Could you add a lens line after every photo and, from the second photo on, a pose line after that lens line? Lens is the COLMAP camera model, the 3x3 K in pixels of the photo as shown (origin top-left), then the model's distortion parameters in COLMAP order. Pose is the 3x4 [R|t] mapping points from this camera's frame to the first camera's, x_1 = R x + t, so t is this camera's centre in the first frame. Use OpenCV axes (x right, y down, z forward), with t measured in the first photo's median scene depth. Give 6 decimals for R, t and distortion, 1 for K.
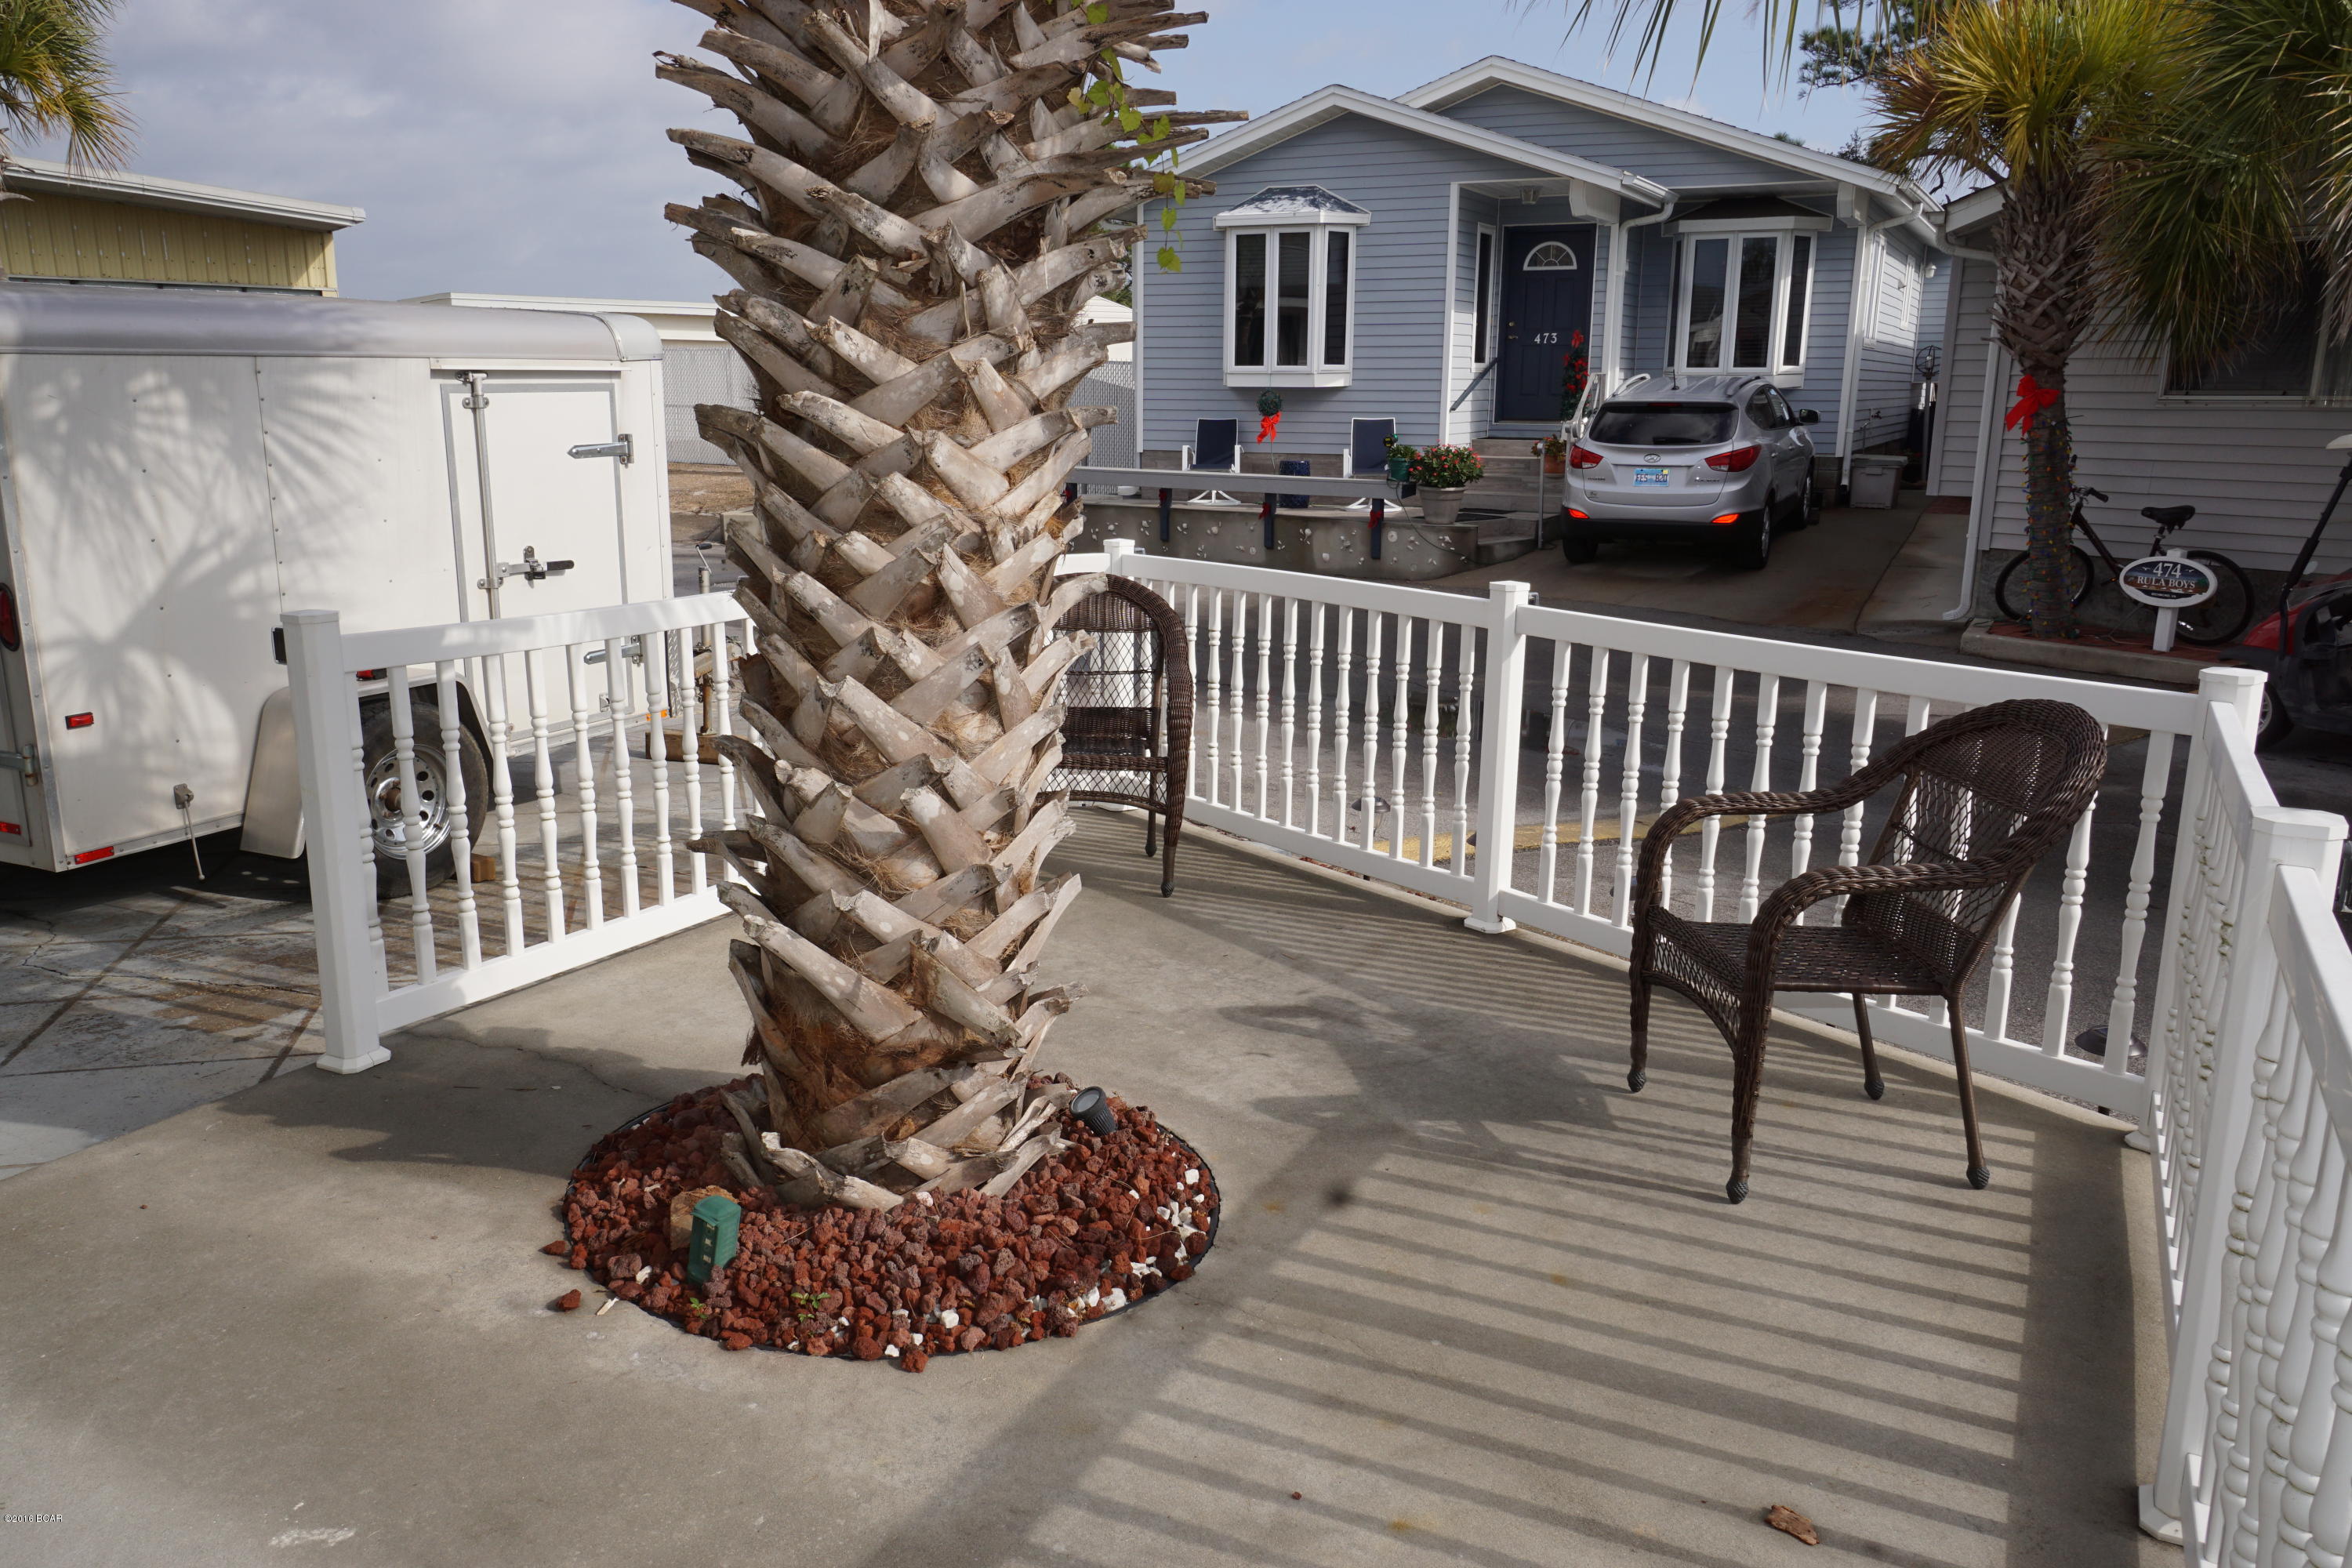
lens RADIAL K [[1781.0, 0, 1174.2], [0, 1781.0, 781.1], [0, 0, 1]] dist [0.059154, -0.003688]
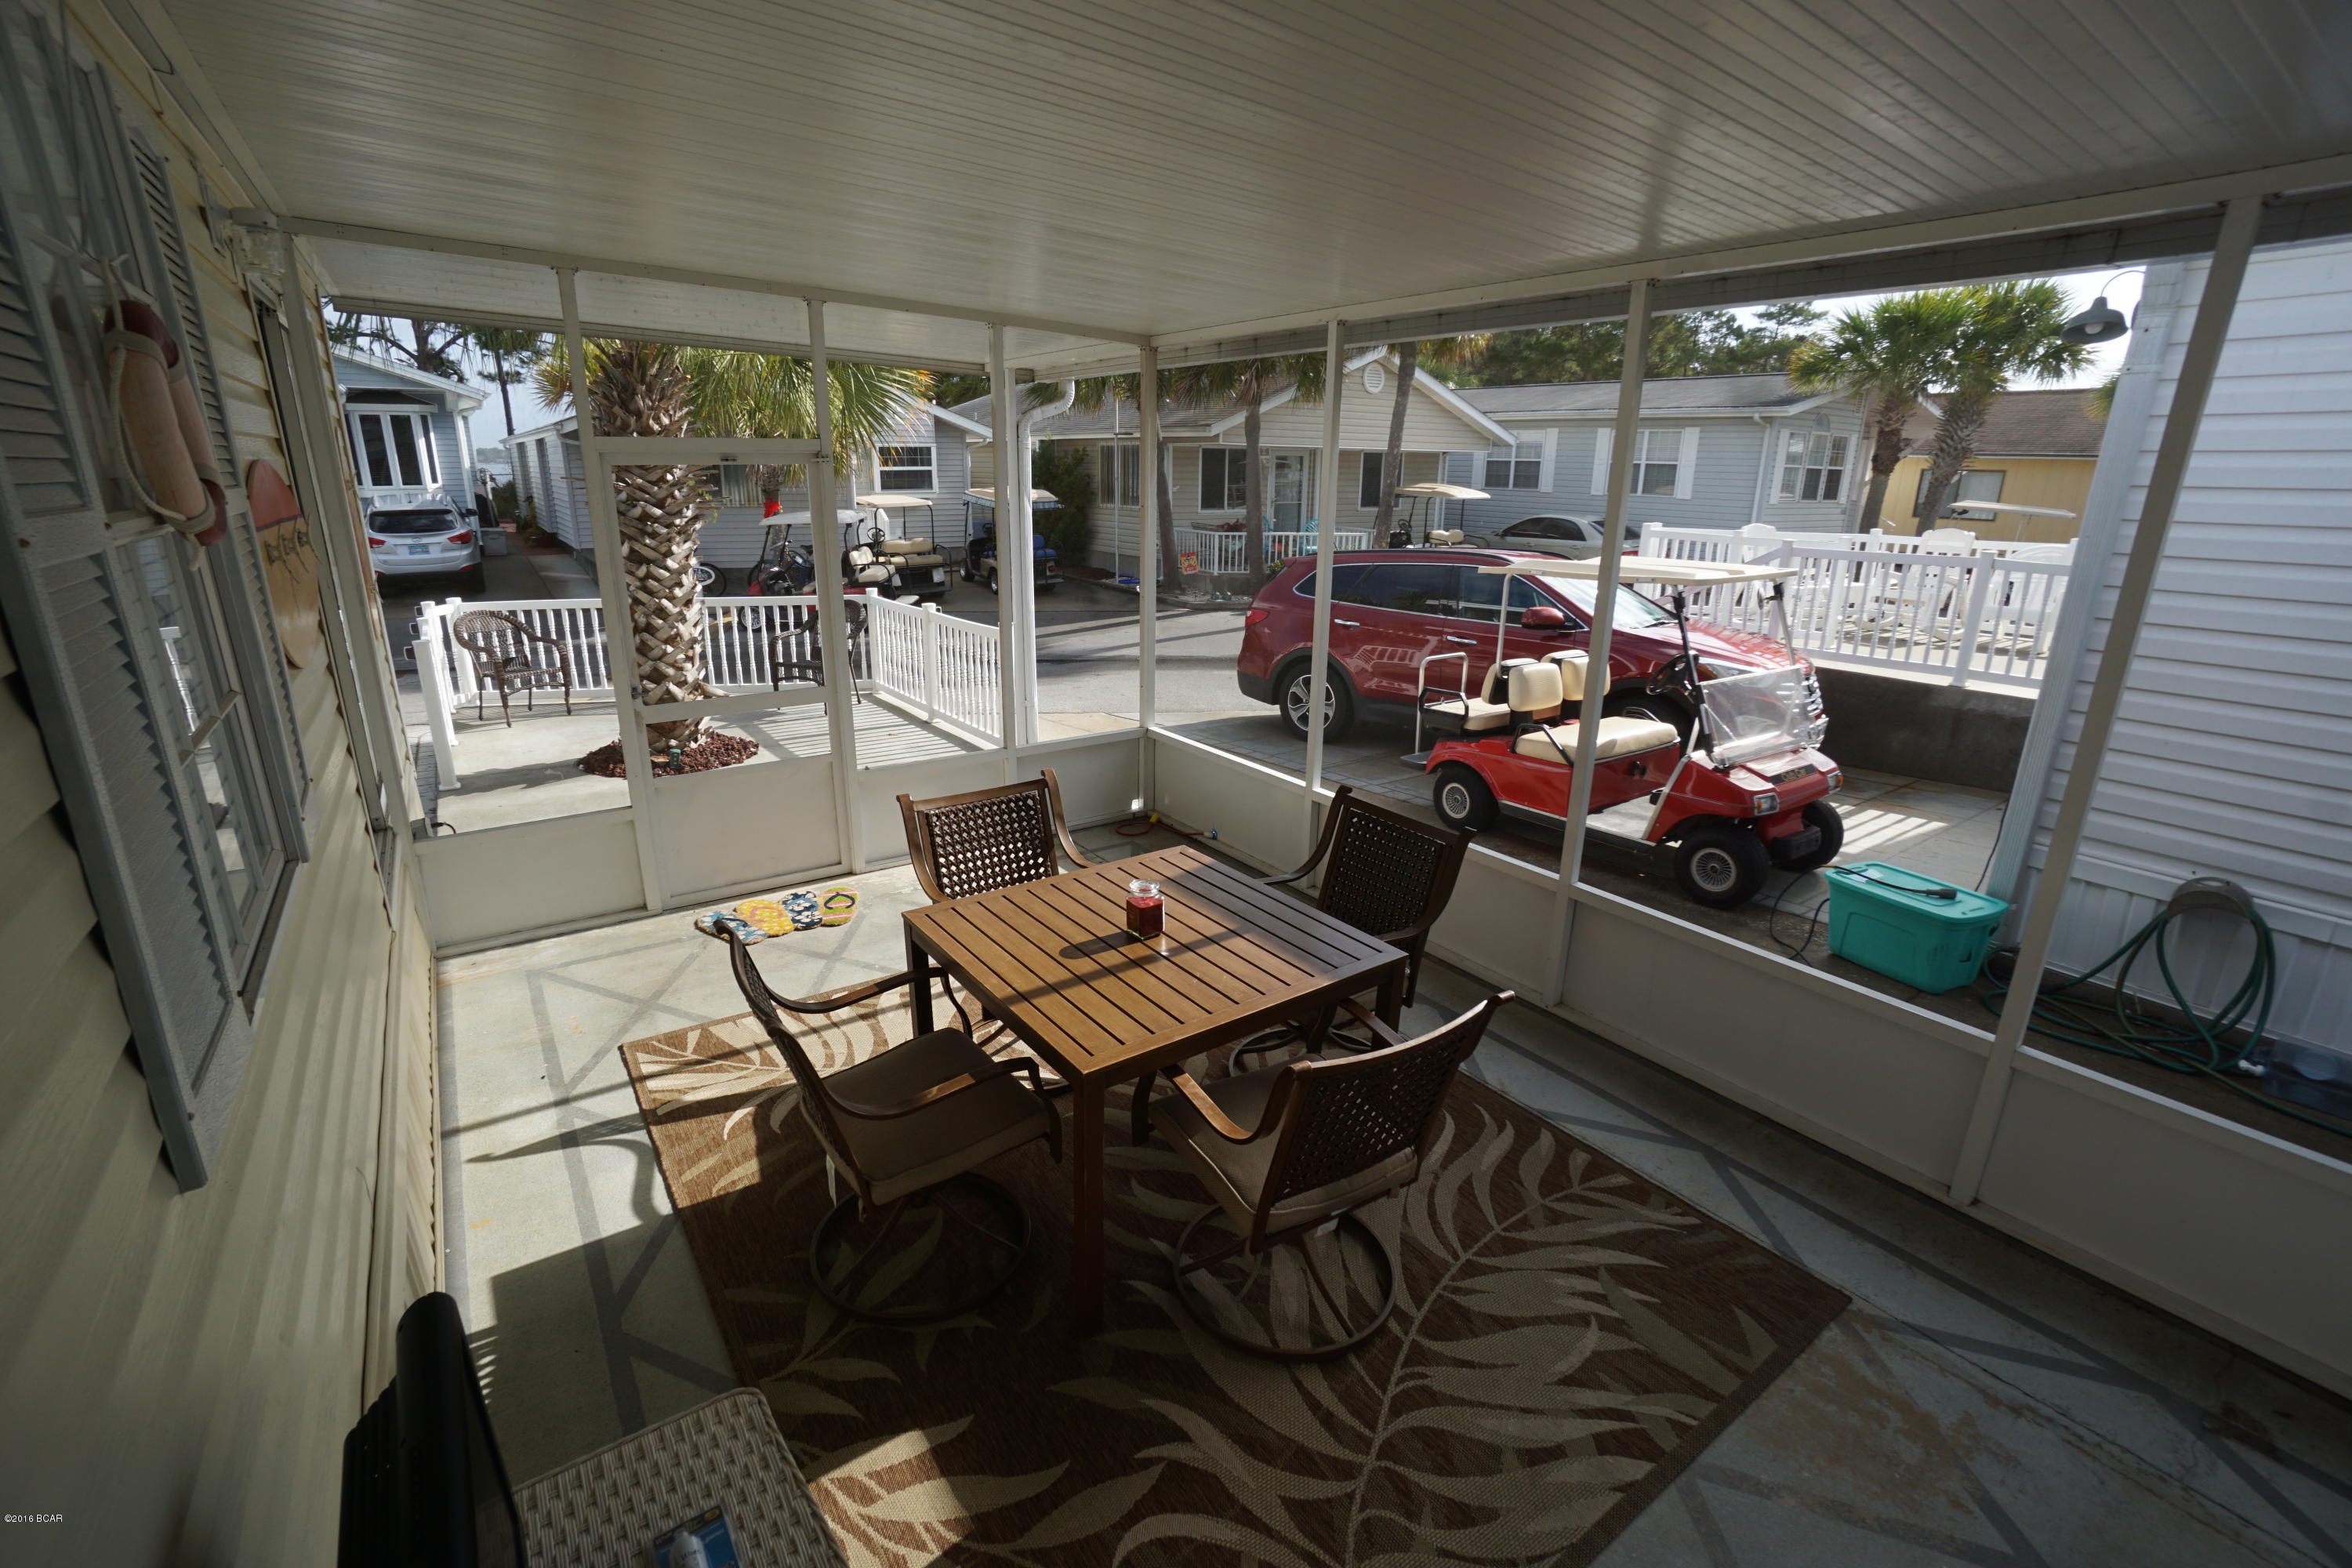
lens RADIAL K [[1037.4, 0, 1176.2], [0, 1037.4, 781.7], [0, 0, 1]] dist [-0.059382, 0.019390]
pose [[0.482024, -0.262462, 0.835923, -0.307858], [0.187507, 0.962875, 0.194199, 0.010853], [-0.855859, 0.063133, 0.513342, -0.225303]]
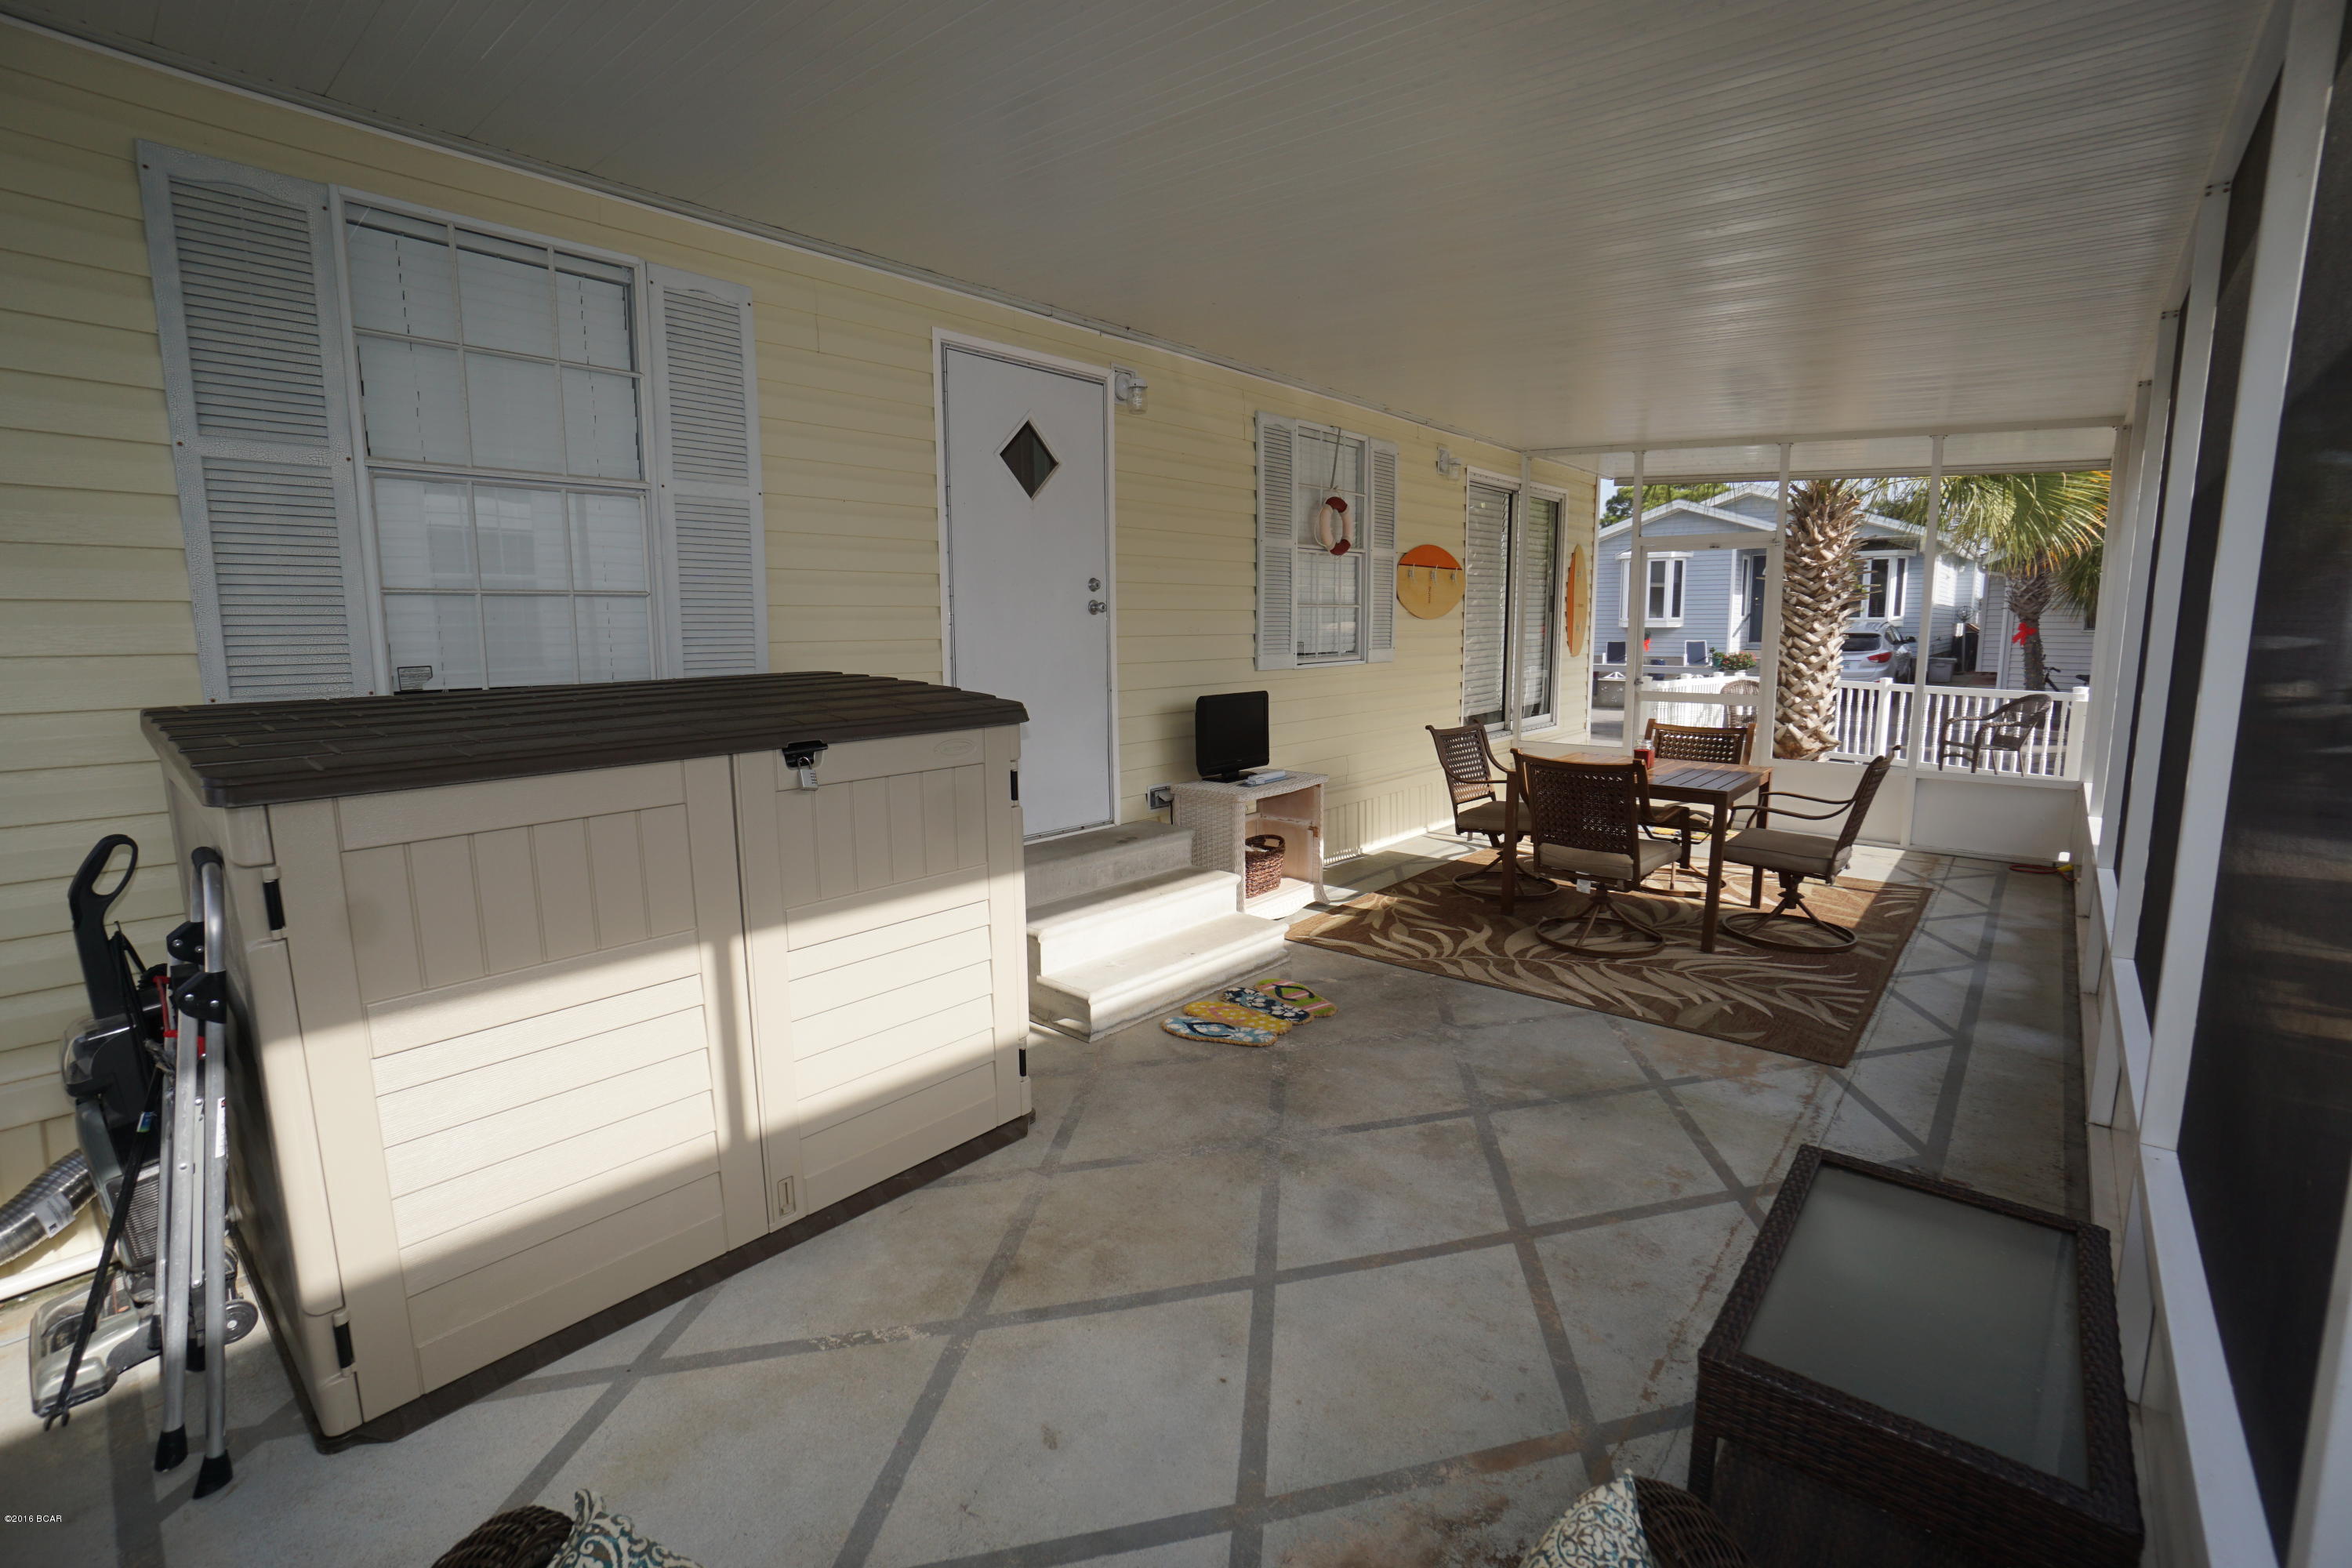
lens RADIAL K [[1037.4, 0, 1168.7], [0, 1037.4, 768.2], [0, 0, 1]] dist [-0.059382, 0.019390]
pose [[0.965602, 0.016841, -0.259479, -0.229875], [-0.038255, 0.996243, -0.077701, 0.097544], [0.257195, 0.084954, 0.962618, -0.468316]]
